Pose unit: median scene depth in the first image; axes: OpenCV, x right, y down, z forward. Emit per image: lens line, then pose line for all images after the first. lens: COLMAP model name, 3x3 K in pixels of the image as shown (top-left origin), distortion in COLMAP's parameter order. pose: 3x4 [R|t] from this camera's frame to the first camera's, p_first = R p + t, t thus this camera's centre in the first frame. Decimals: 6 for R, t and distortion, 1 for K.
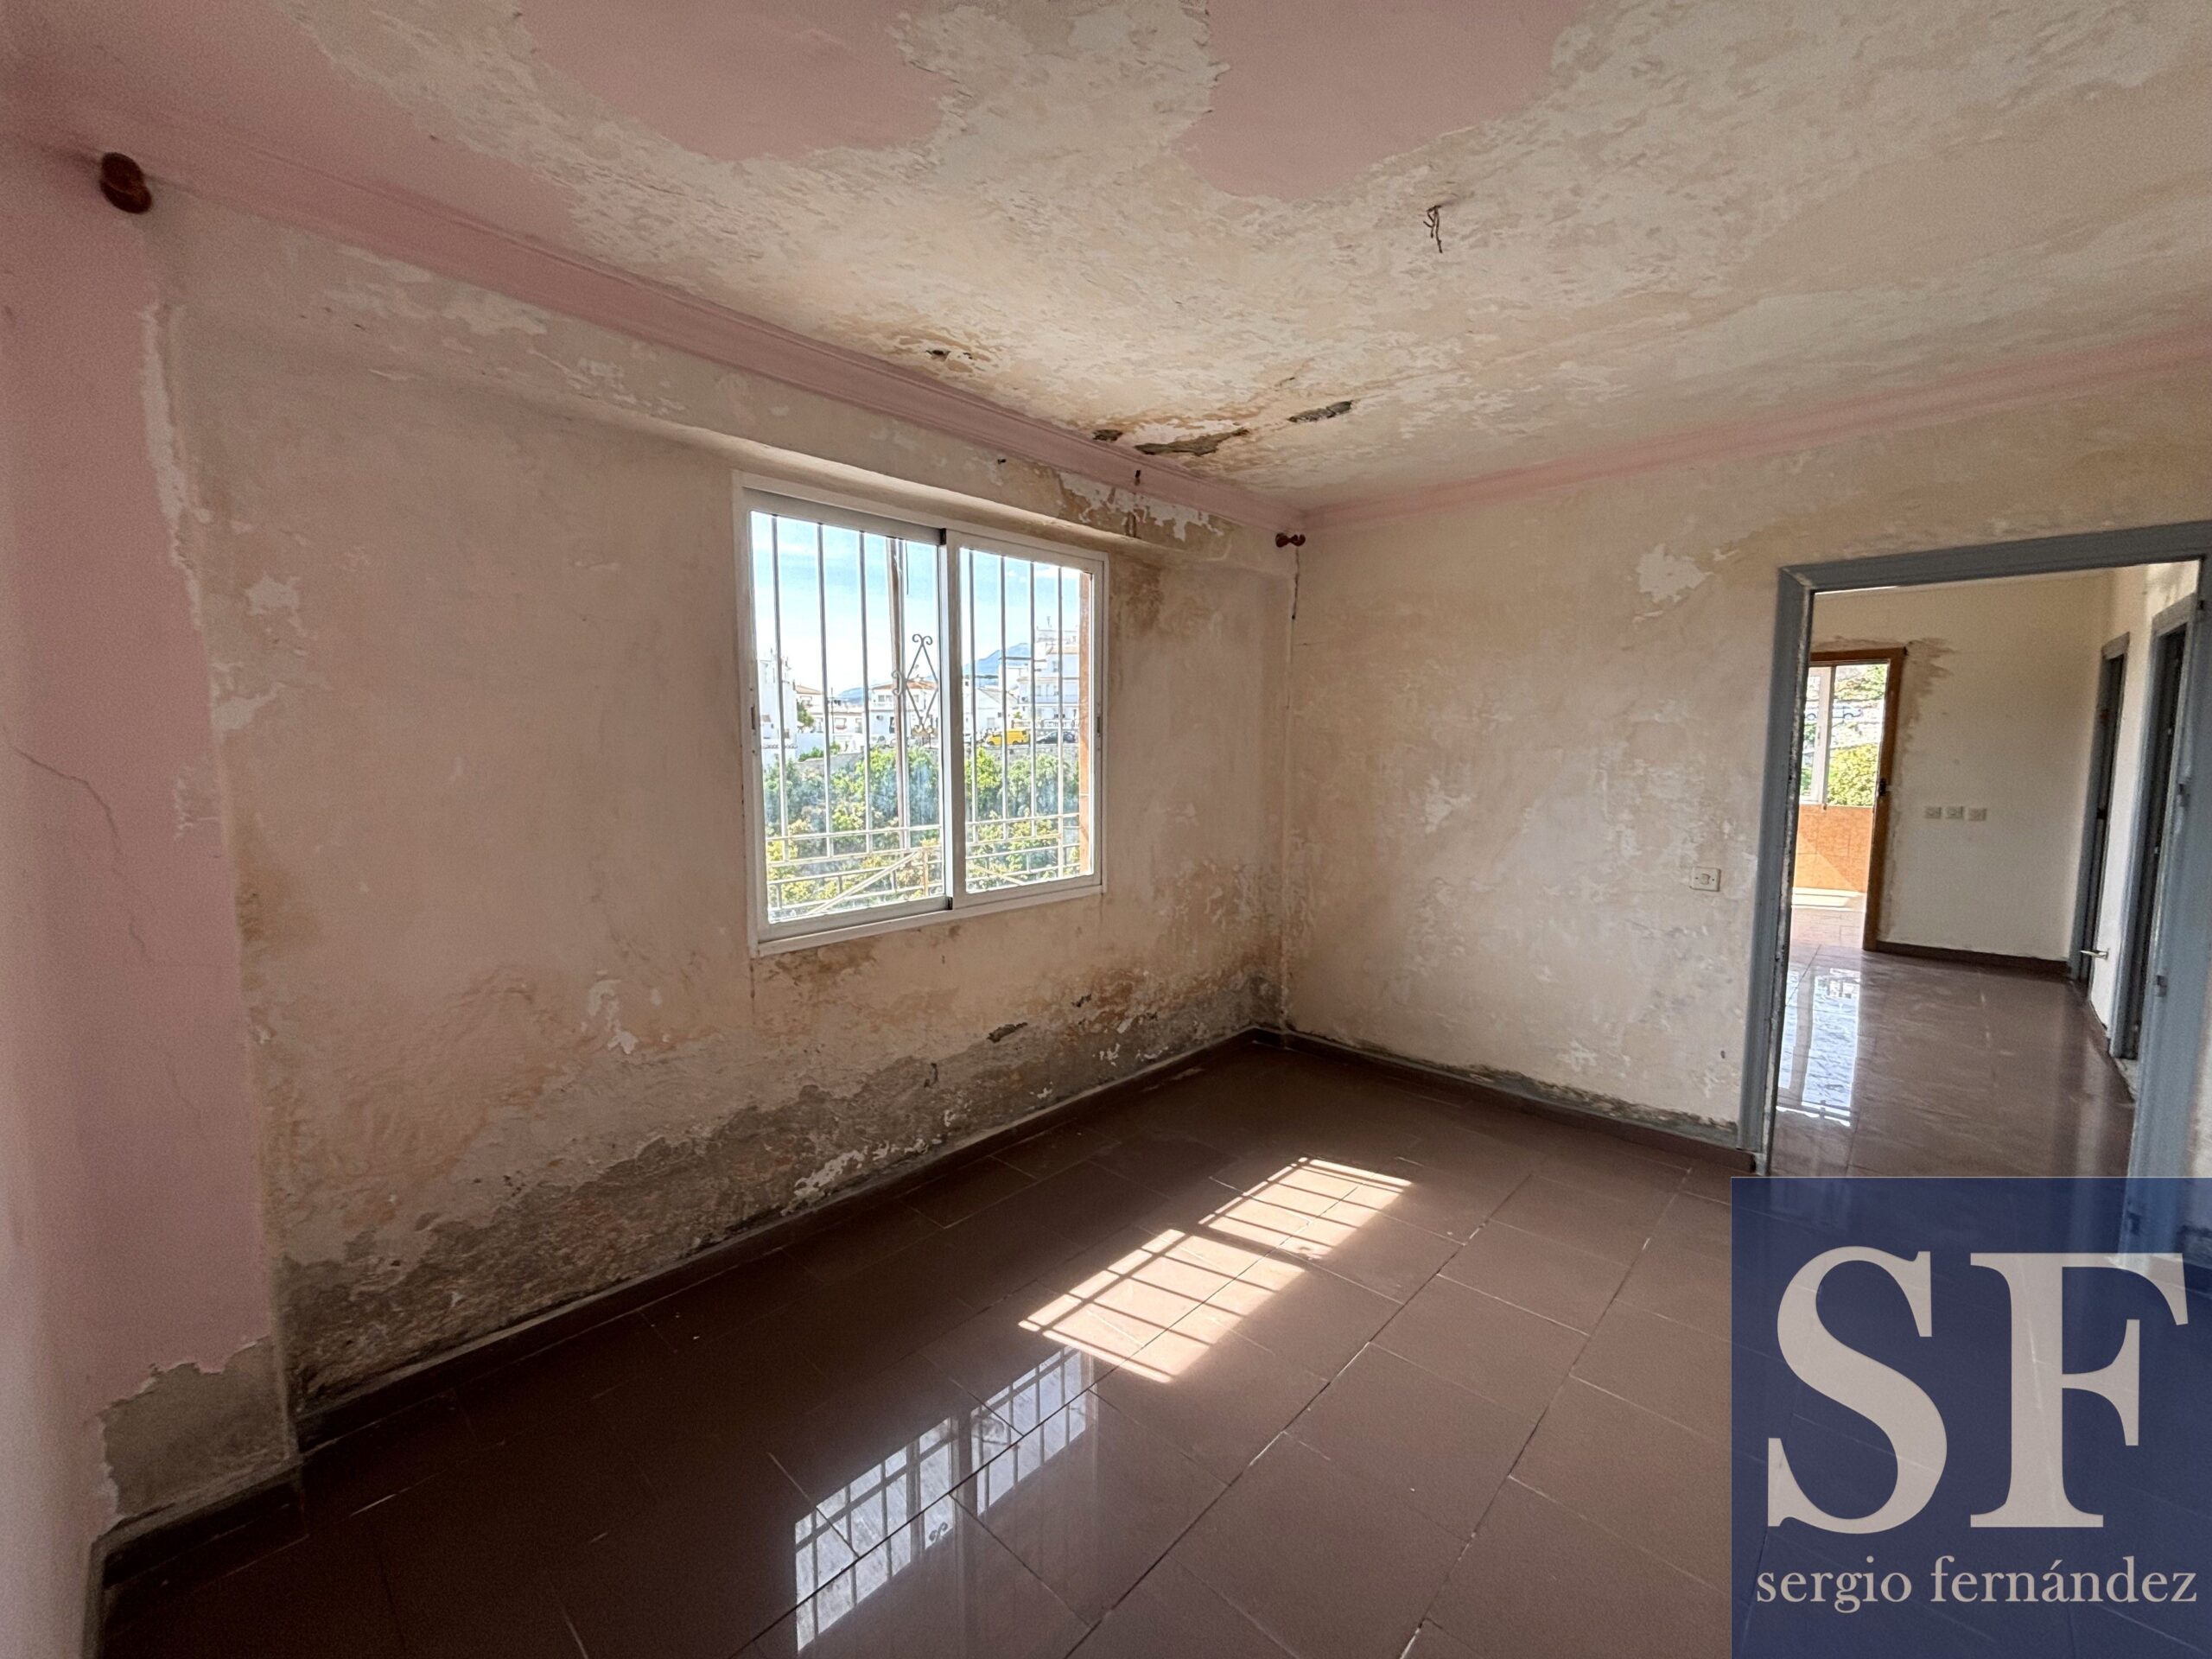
lens RADIAL K [[898.4, 0, 1102.6], [0, 898.4, 821.8], [0, 0, 1]] dist [0.013277, -0.000463]
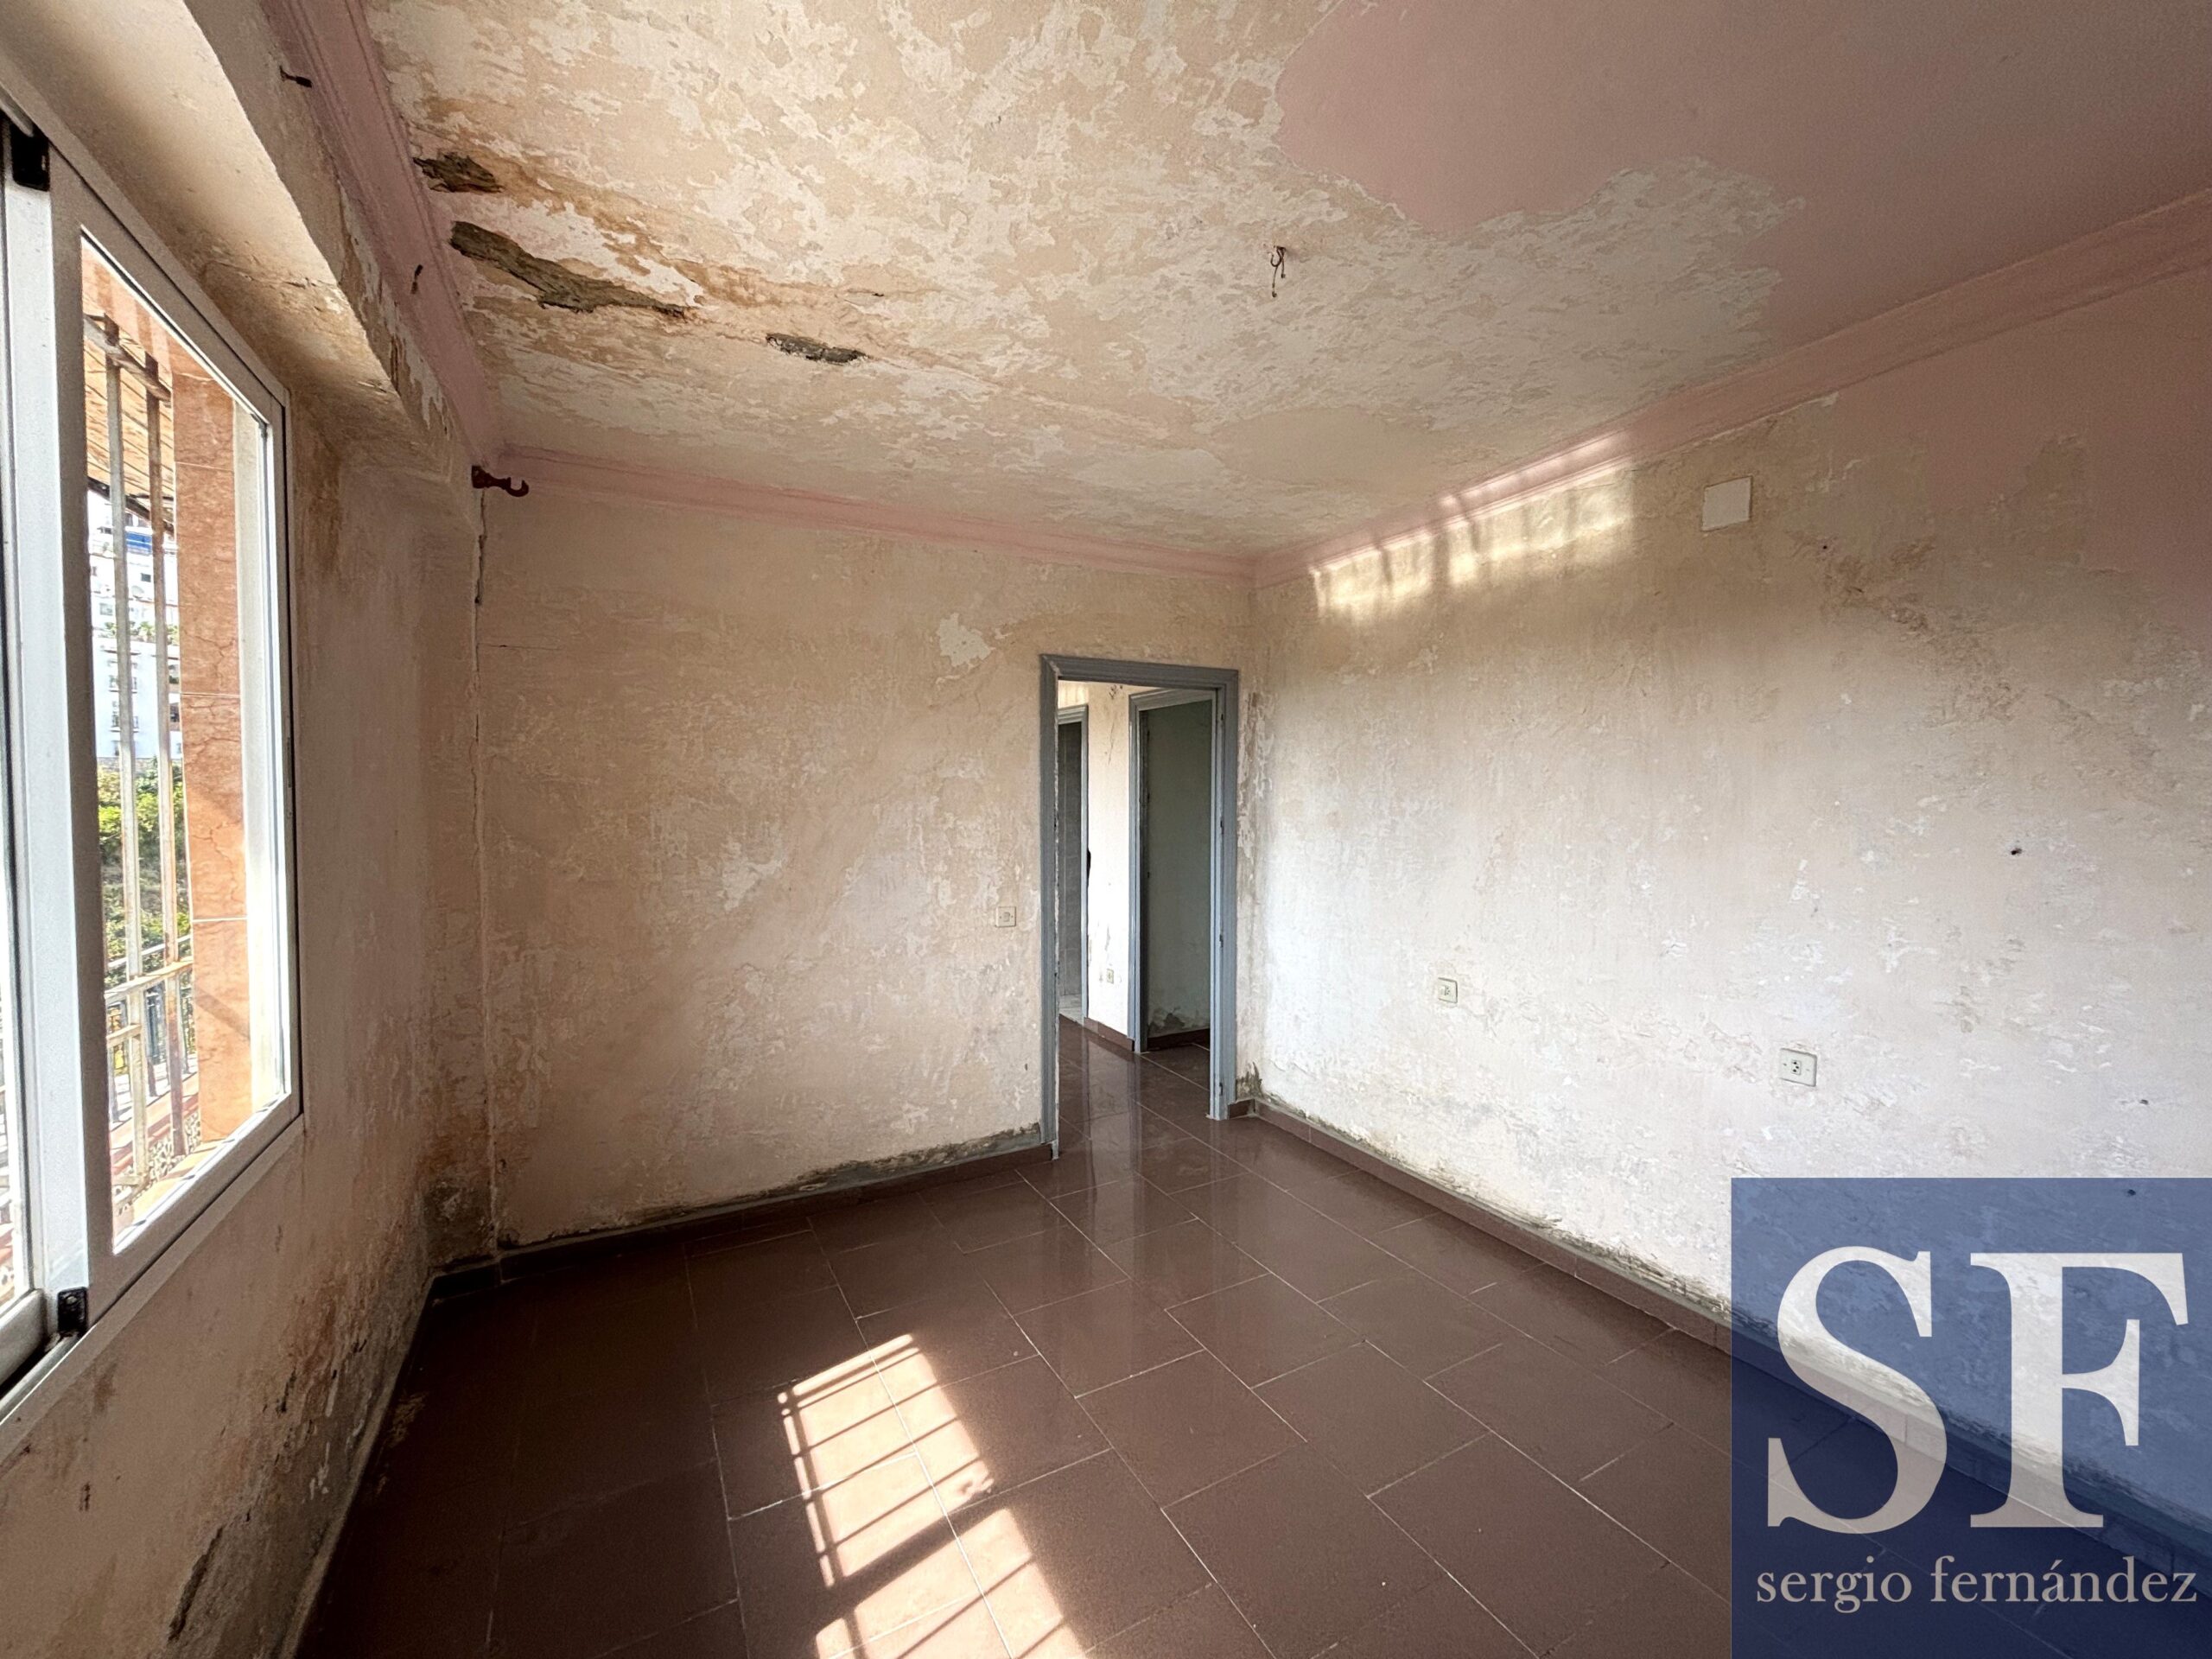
lens RADIAL K [[898.4, 0, 1106.1], [0, 898.4, 824.8], [0, 0, 1]] dist [0.013277, -0.000463]
pose [[0.305330, -0.034278, 0.951629, -0.353743], [0.085383, 0.996312, 0.008493, -0.049943], [-0.948411, 0.078660, 0.307131, 0.521472]]
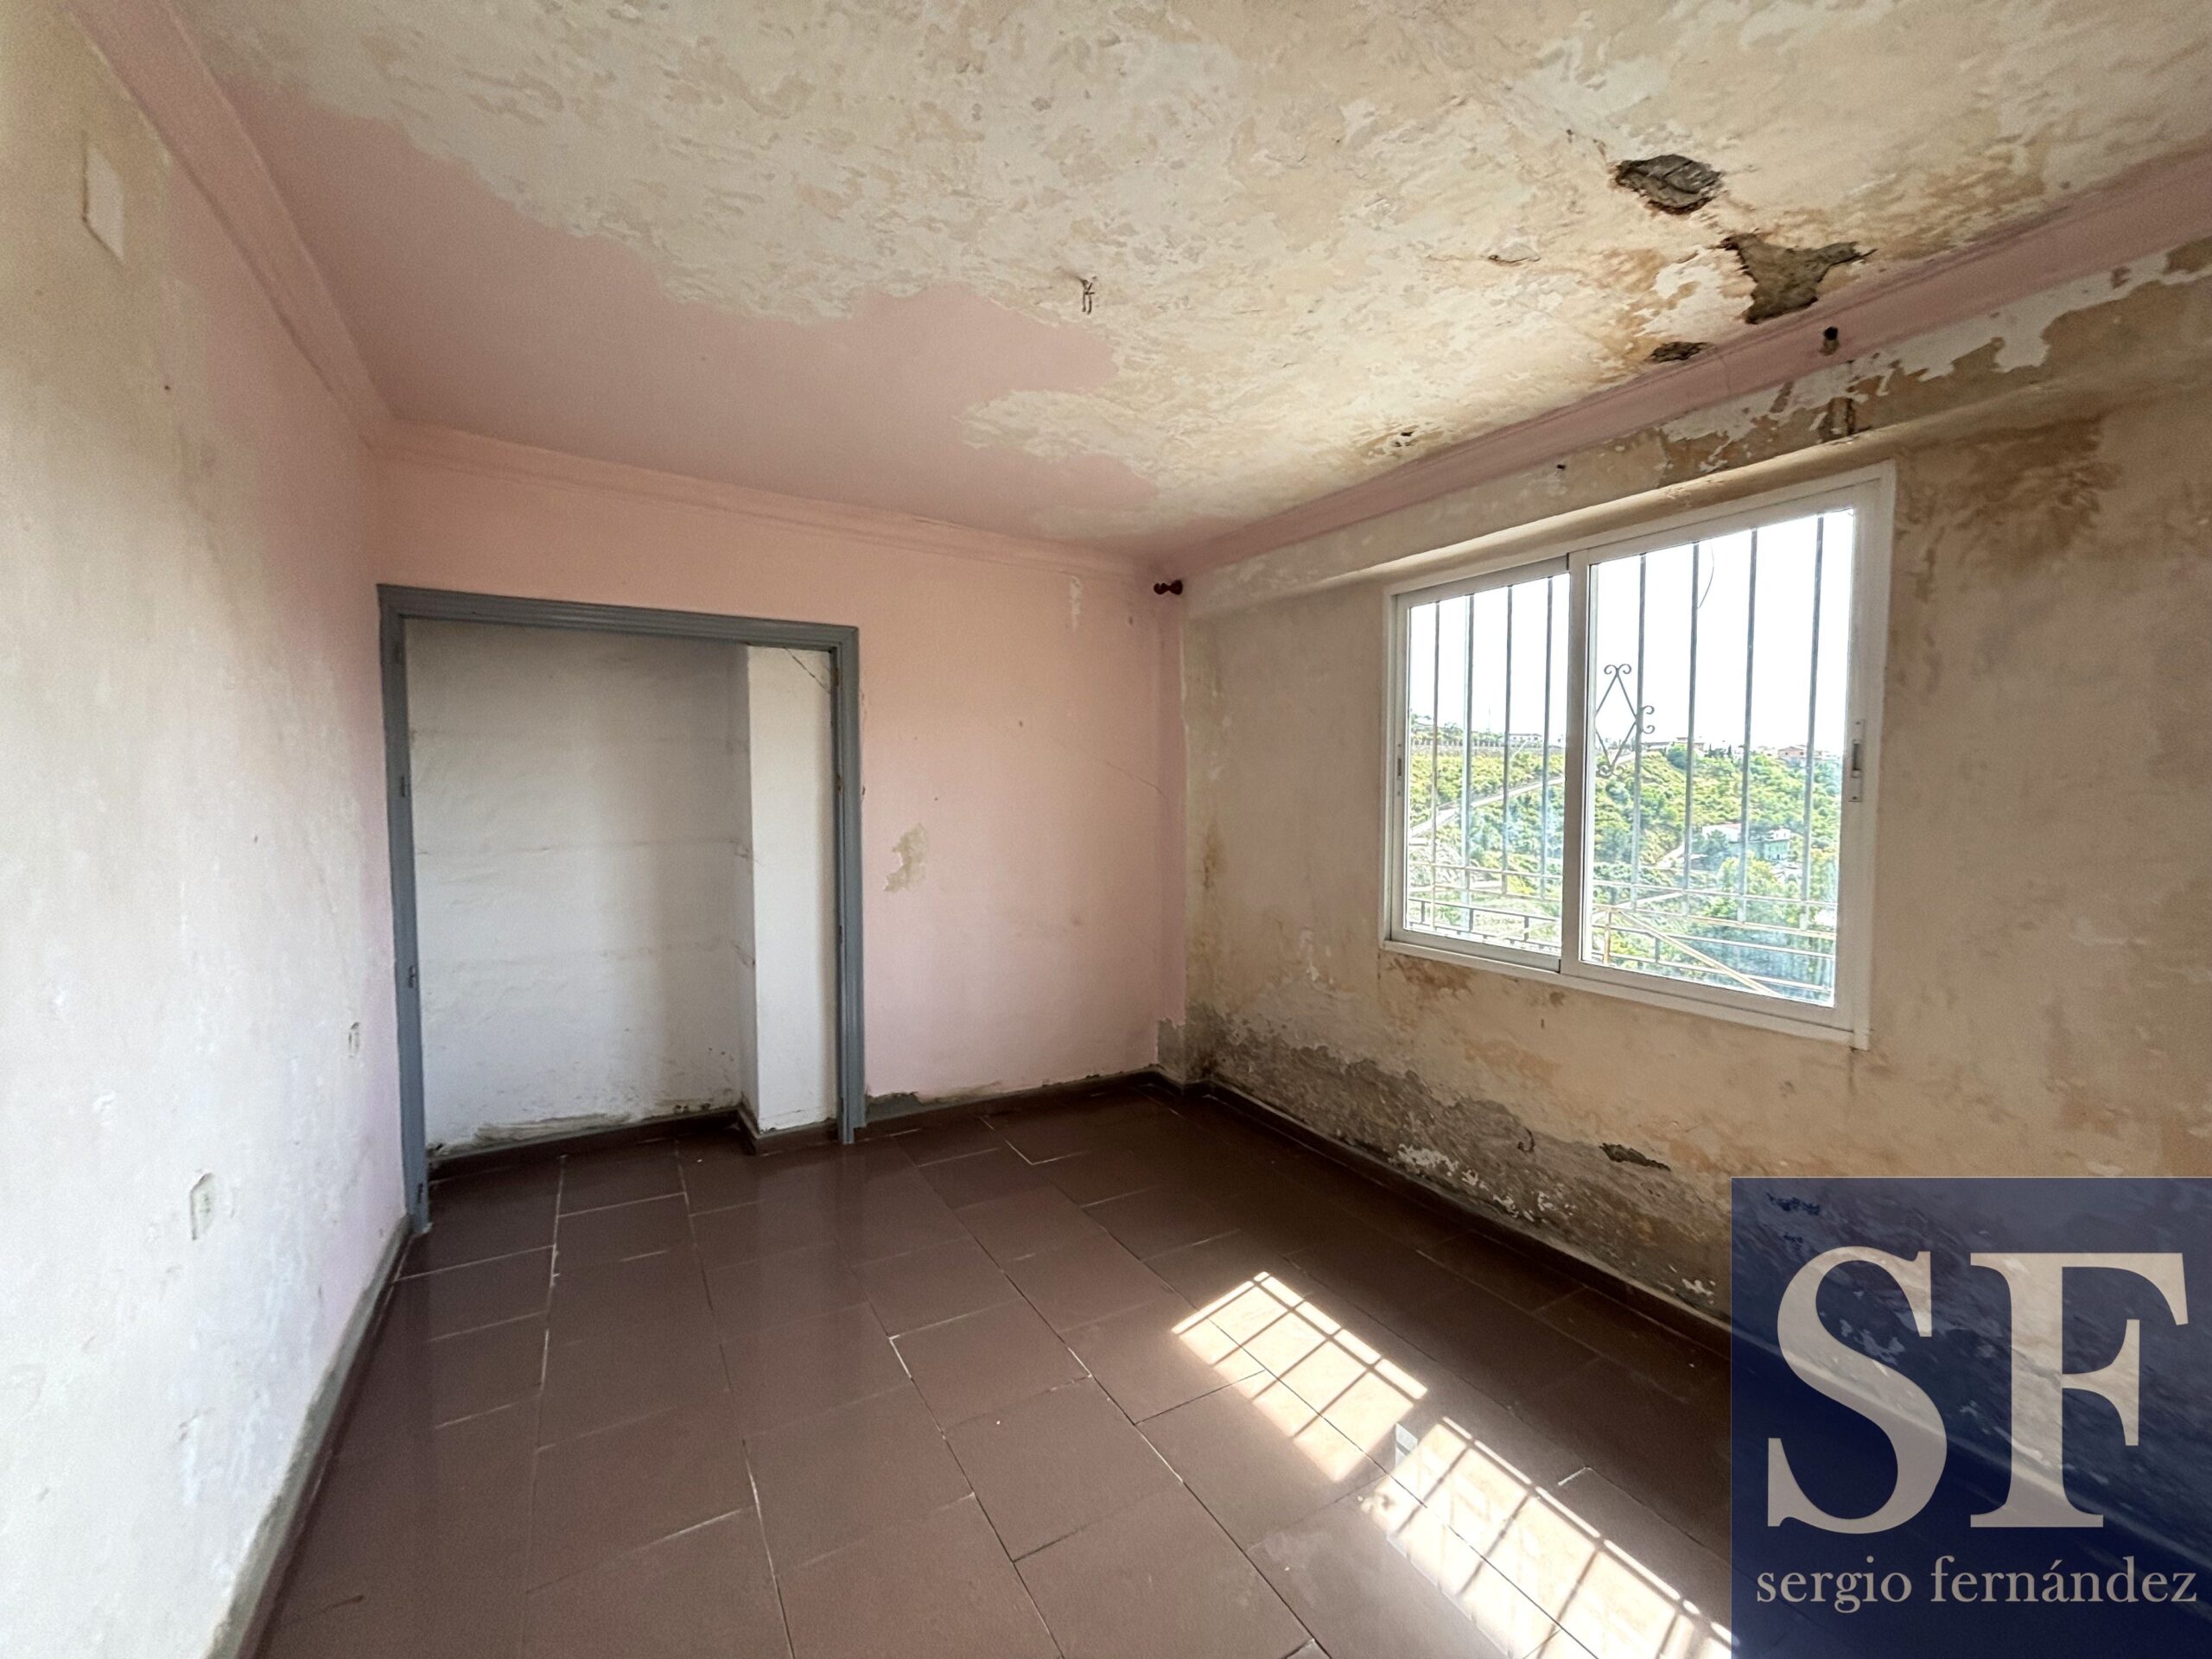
lens RADIAL K [[898.4, 0, 1111.2], [0, 898.4, 826.4], [0, 0, 1]] dist [0.013277, -0.000463]
pose [[-0.281630, 0.044030, -0.958512, 0.786155], [-0.090787, 0.993242, 0.072300, -0.069571], [0.955219, 0.107382, -0.275729, 0.779377]]
